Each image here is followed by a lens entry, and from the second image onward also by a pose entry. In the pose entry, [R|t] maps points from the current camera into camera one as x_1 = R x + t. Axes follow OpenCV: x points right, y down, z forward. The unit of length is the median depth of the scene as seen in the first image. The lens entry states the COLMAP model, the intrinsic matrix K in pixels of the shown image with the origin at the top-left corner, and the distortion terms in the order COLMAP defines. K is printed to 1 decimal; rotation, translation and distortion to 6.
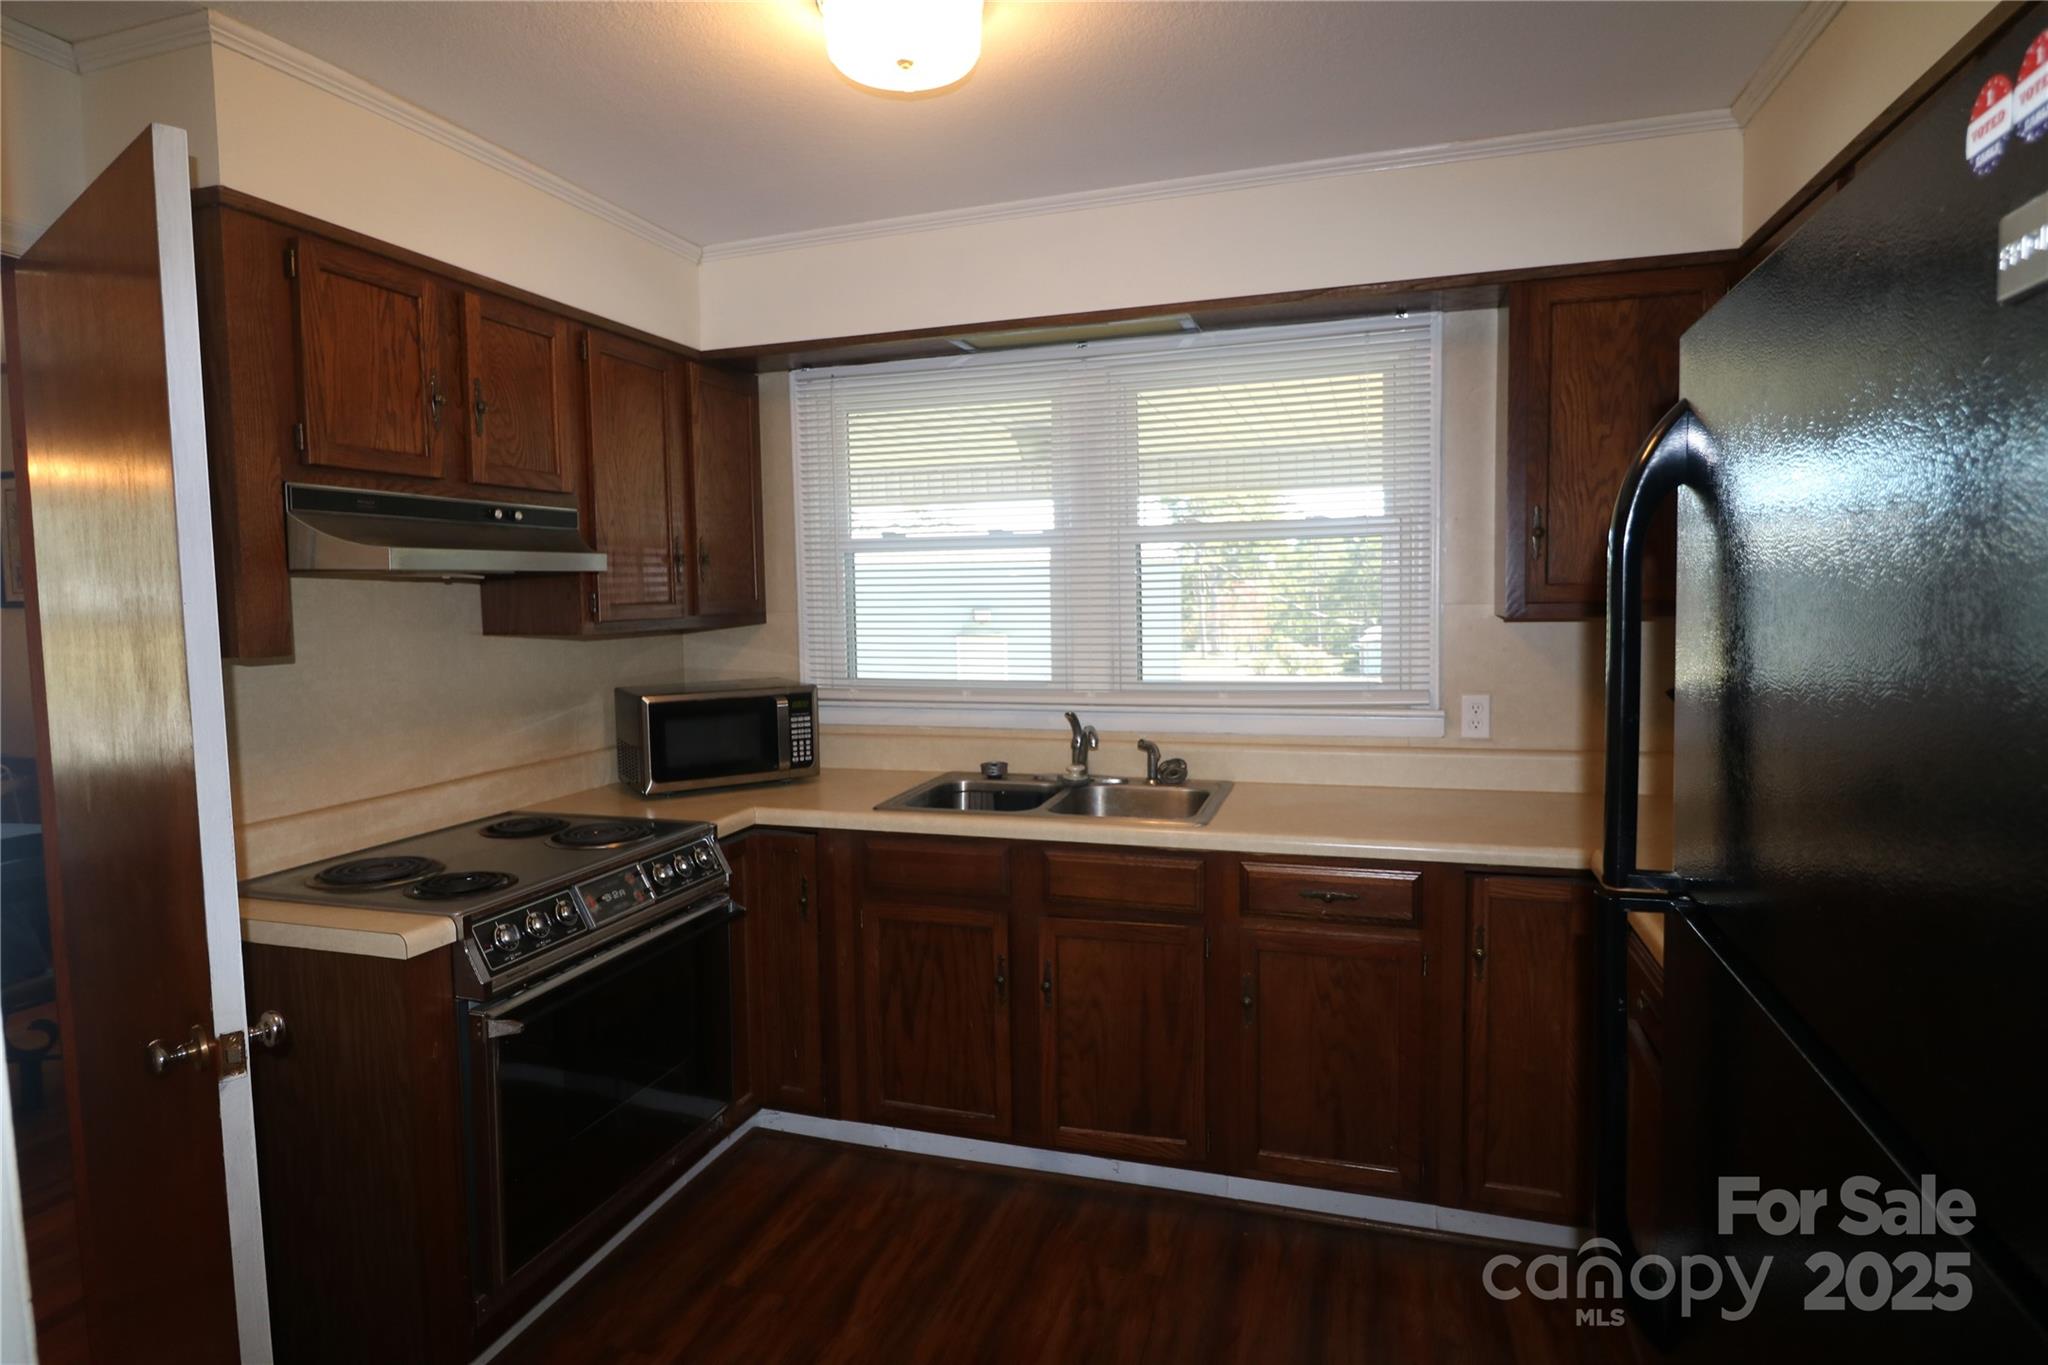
lens RADIAL K [[1108.2, 0, 1022.4], [0, 1108.2, 666.7], [0, 0, 1]] dist [0.004853, -0.012065]
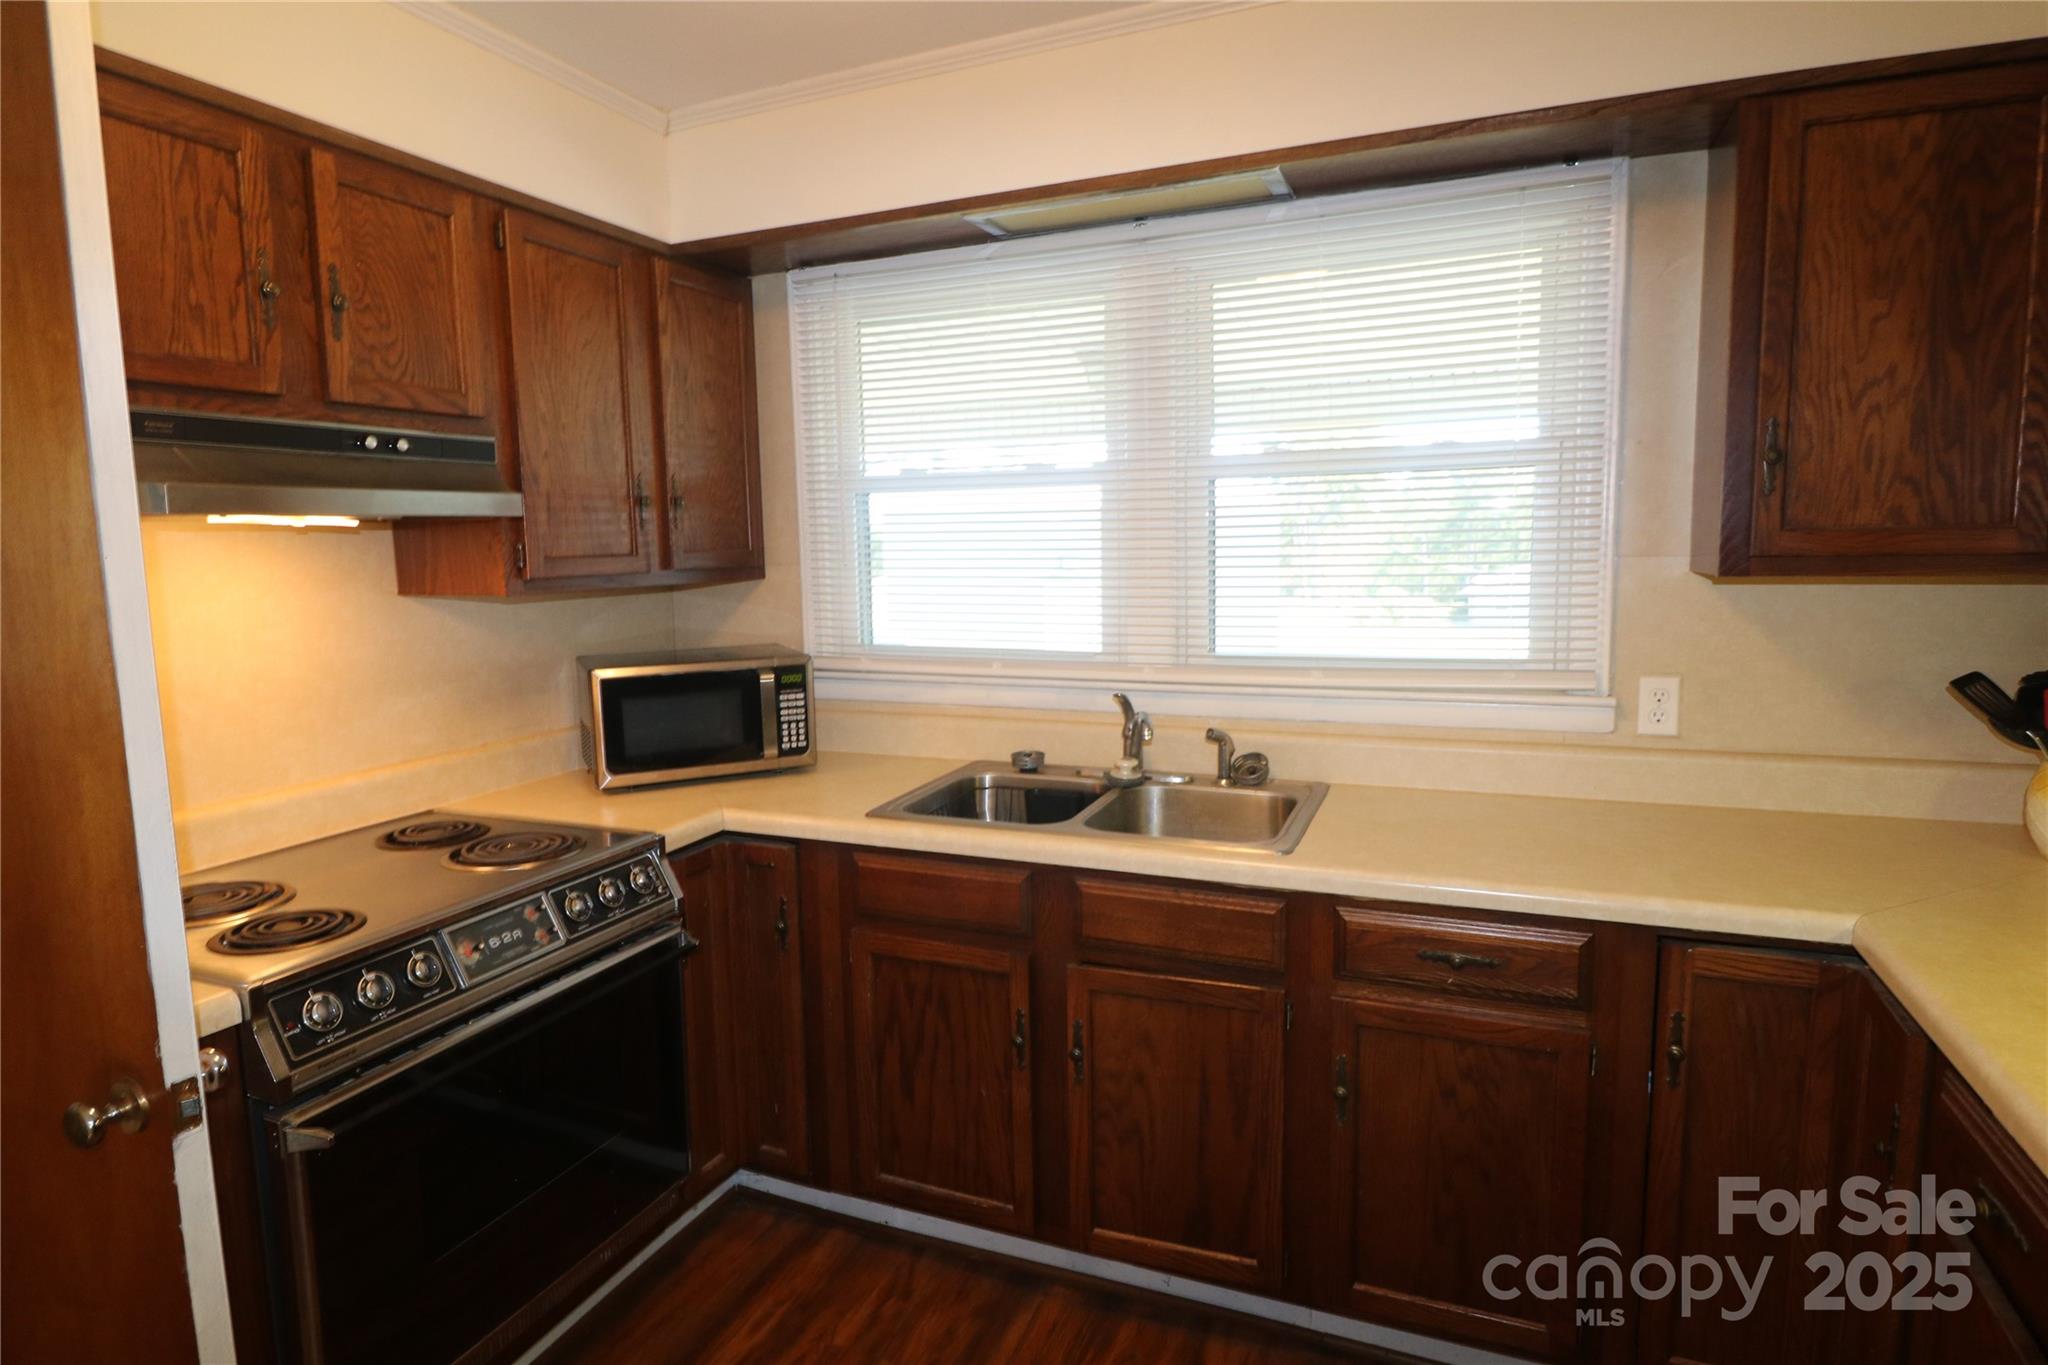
lens RADIAL K [[1108.2, 0, 1022.4], [0, 1108.2, 666.7], [0, 0, 1]] dist [0.004853, -0.012065]
pose [[0.996306, 0.008144, -0.085487, 0.045402], [-0.003997, 0.998812, 0.048569, -0.017629], [0.085781, -0.048048, 0.995155, 0.227440]]
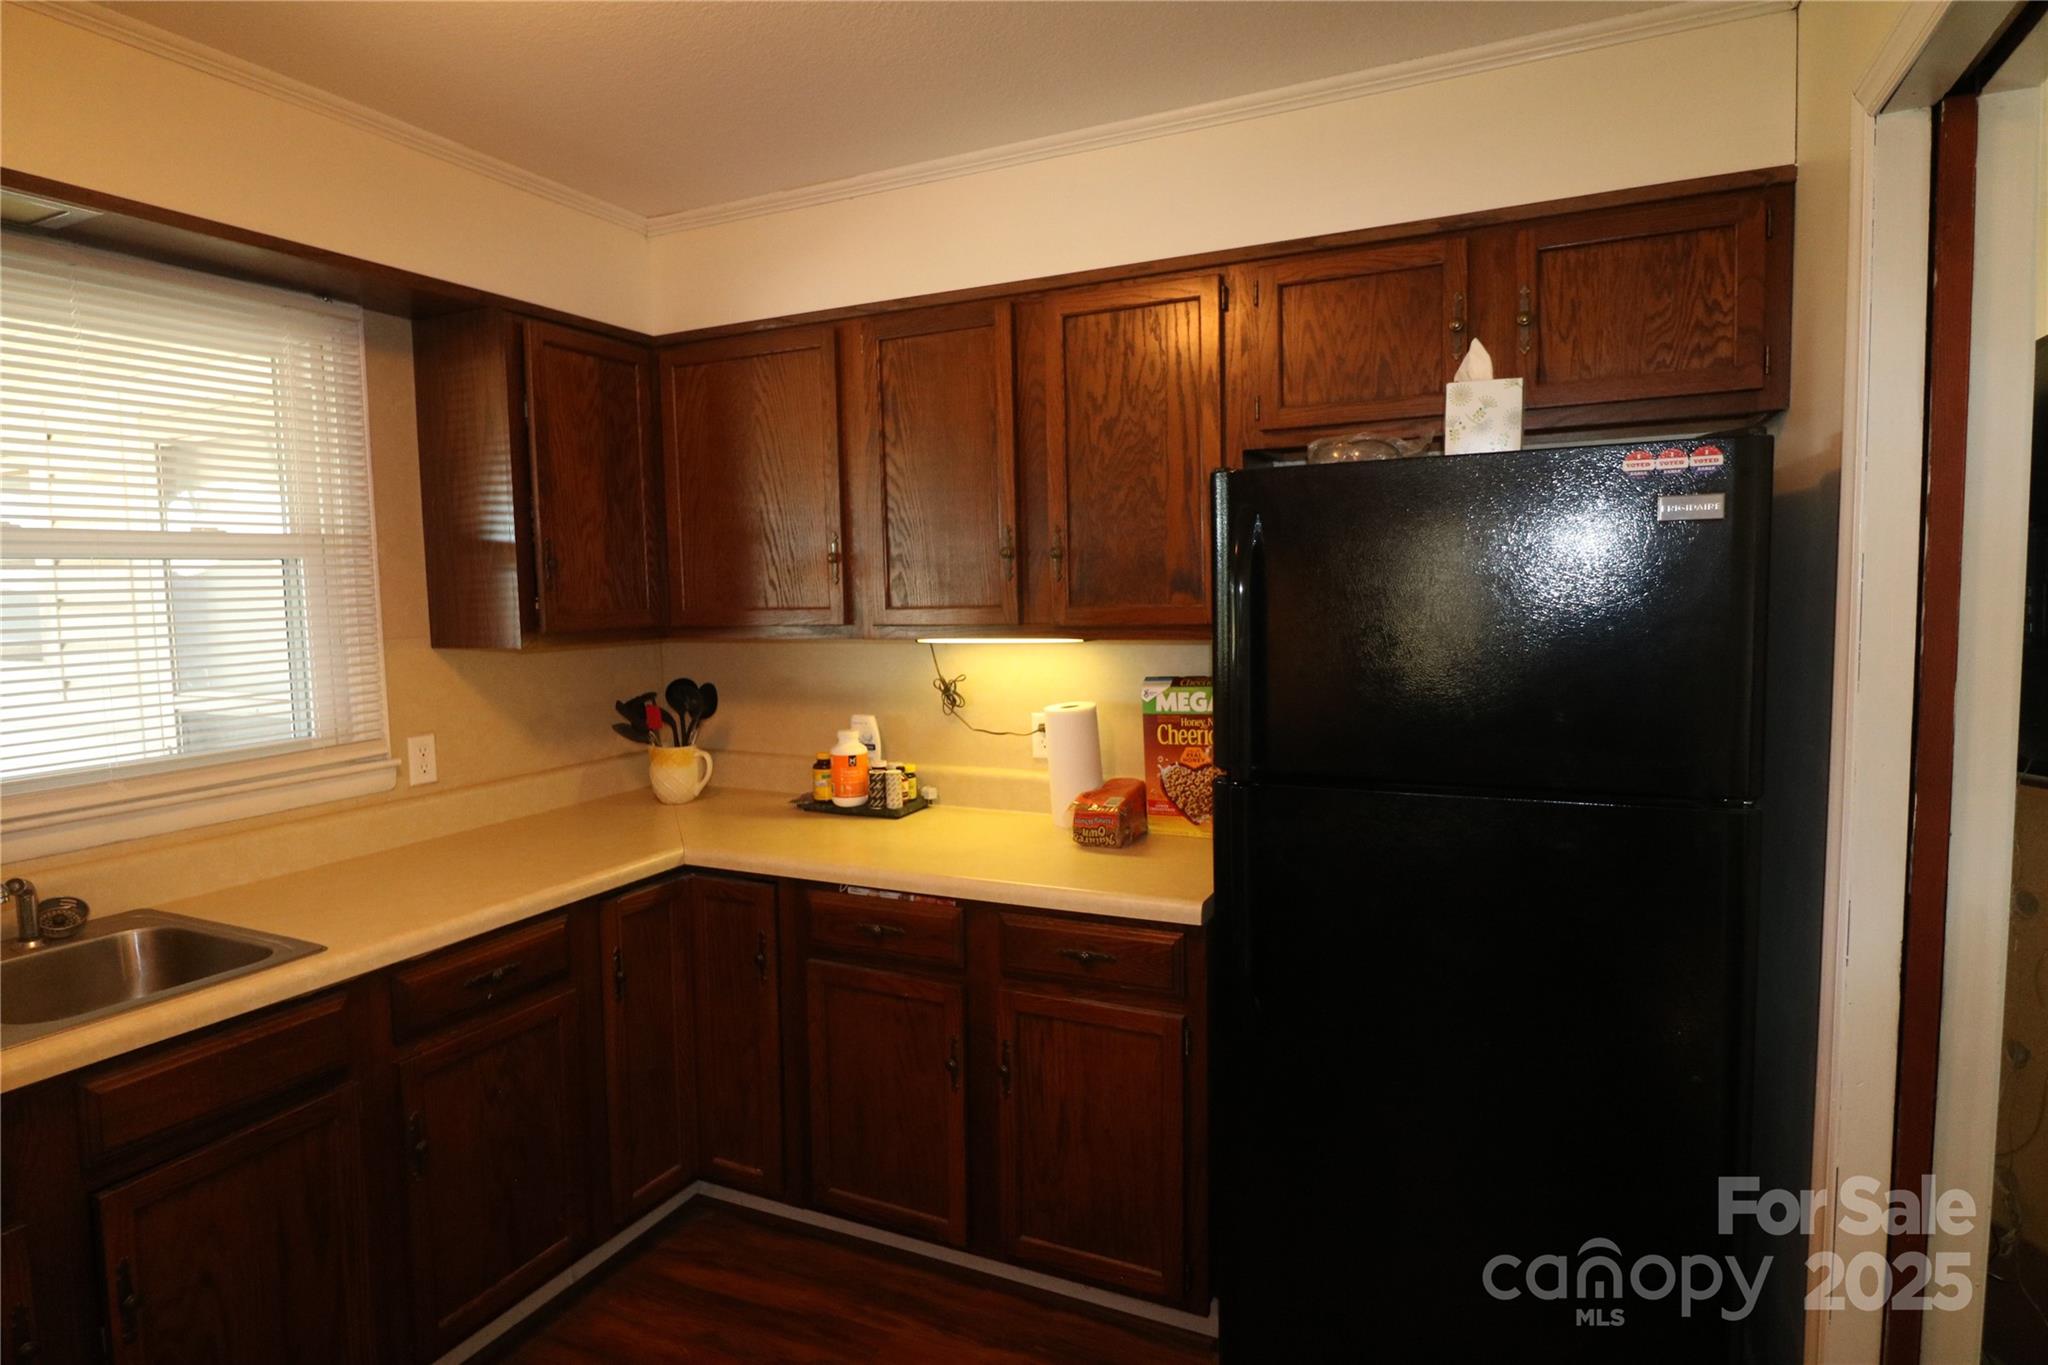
lens RADIAL K [[1055.8, 0, 1024.0], [0, 1055.8, 682.5], [0, 0, 1]] dist [0.000597, -0.033596]
pose [[0.128932, -0.072302, 0.989014, -0.407699], [0.087212, 0.994301, 0.061319, -0.030645], [-0.987811, 0.078348, 0.134503, 0.407390]]
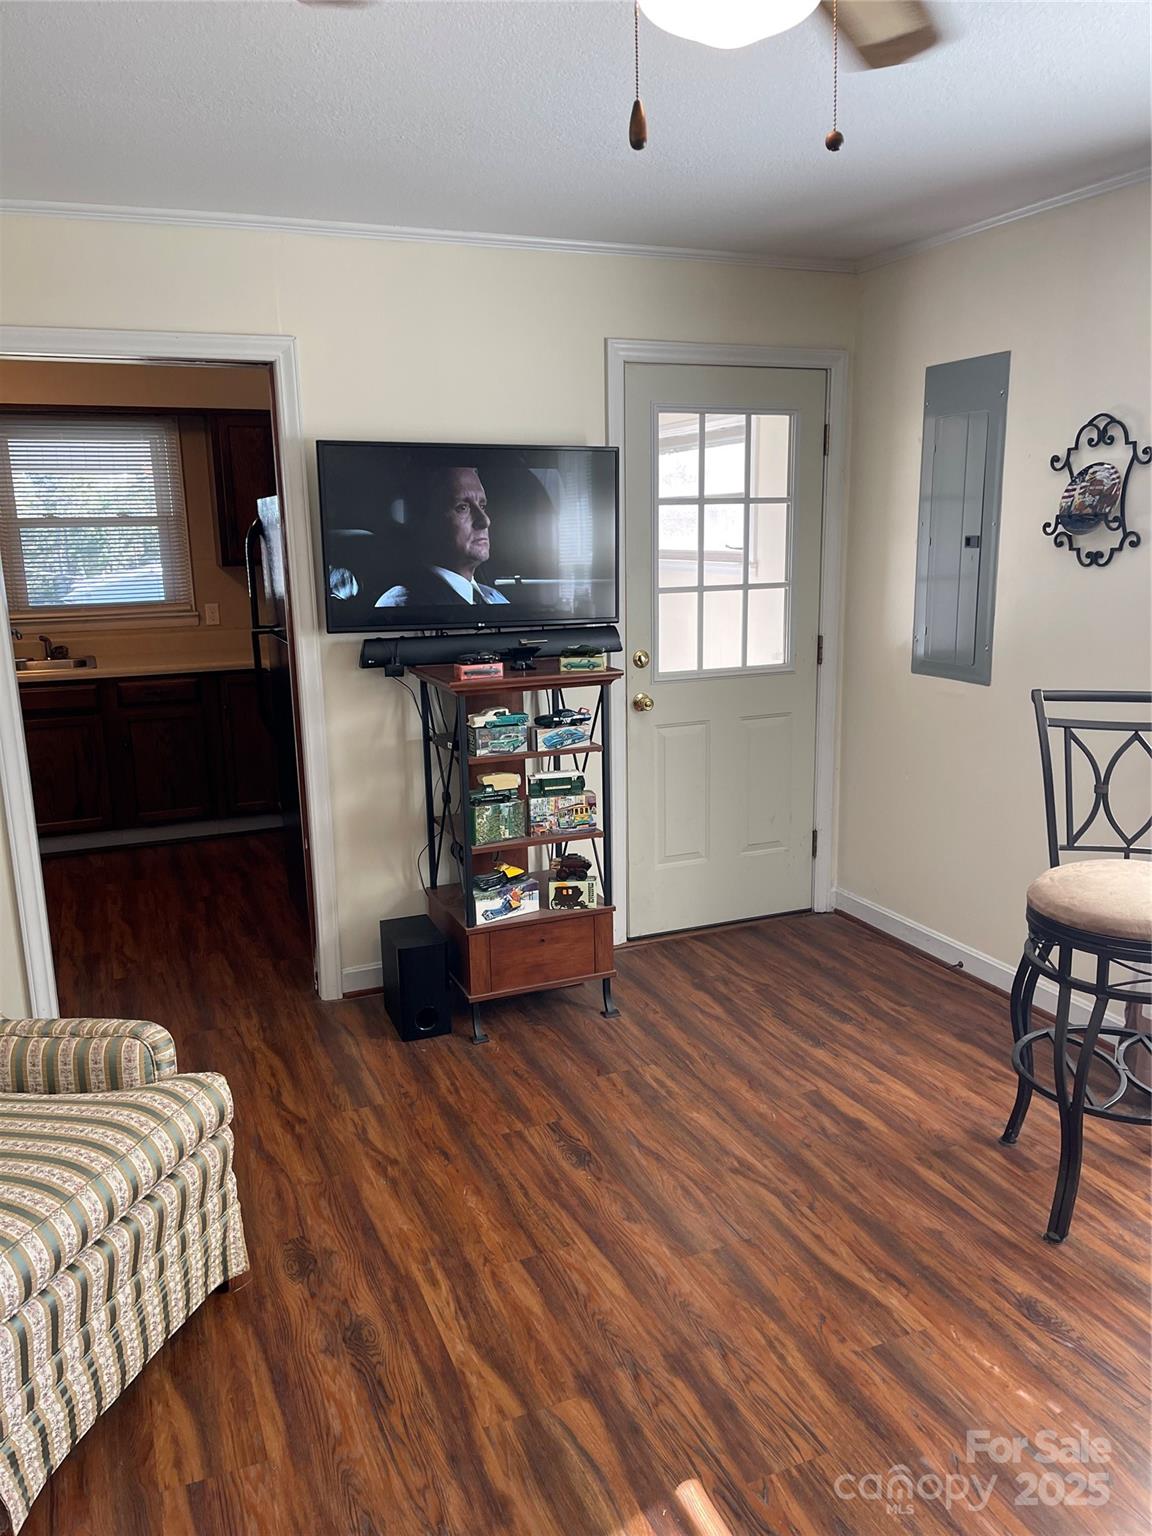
lens RADIAL K [[1136.6, 0, 576.0], [0, 1136.6, 768.0], [0, 0, 1]] dist [0.044092, -0.064988]
pose [[0.757594, -0.133705, 0.638885, -0.520771], [0.048495, 0.987620, 0.149181, 0.046431], [-0.650922, -0.082036, 0.754699, -1.172037]]
